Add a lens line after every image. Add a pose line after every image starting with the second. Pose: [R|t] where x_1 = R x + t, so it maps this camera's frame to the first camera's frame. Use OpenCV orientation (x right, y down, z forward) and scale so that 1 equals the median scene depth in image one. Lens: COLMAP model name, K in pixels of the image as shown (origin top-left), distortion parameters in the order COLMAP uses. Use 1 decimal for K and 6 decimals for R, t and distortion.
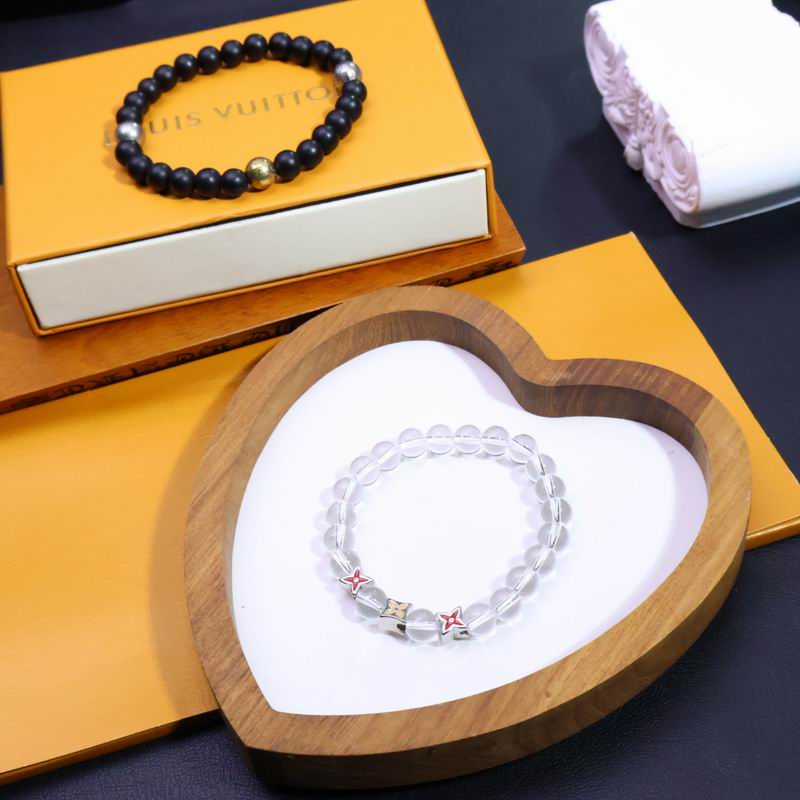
lens RADIAL K [[1266.8, 0, 400.0], [0, 1266.8, 400.0], [0, 0, 1]] dist [-0.036115, 0.052401]
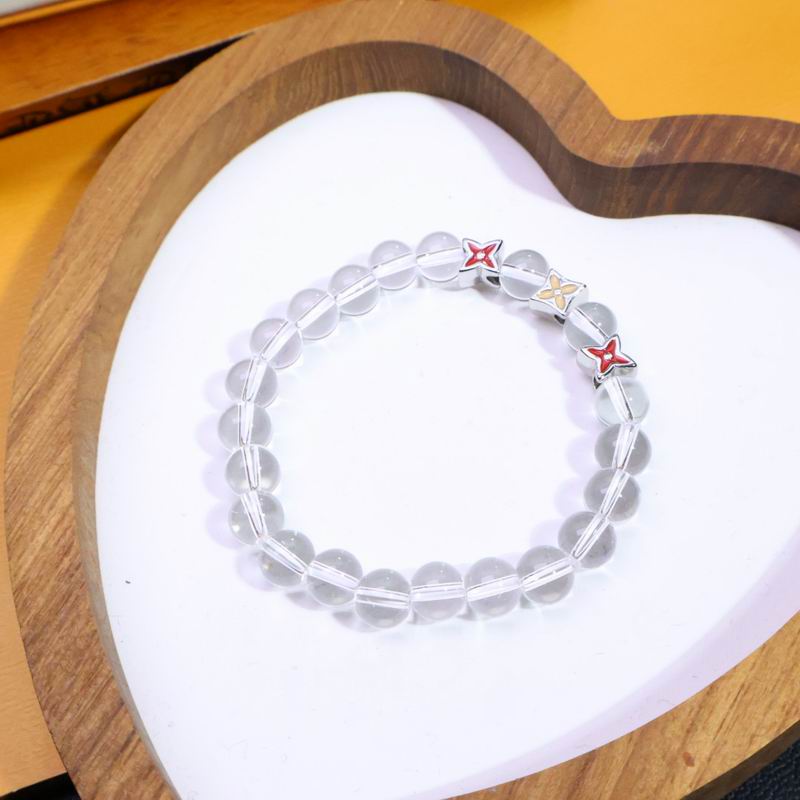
lens RADIAL K [[1266.8, 0, 400.0], [0, 1266.8, 400.0], [0, 0, 1]] dist [-0.036115, 0.052401]
pose [[0.996194, -0.056247, 0.066589, -0.028897], [0.041337, 0.977425, 0.207201, -0.031028], [-0.076740, -0.203660, 0.976030, 0.418313]]
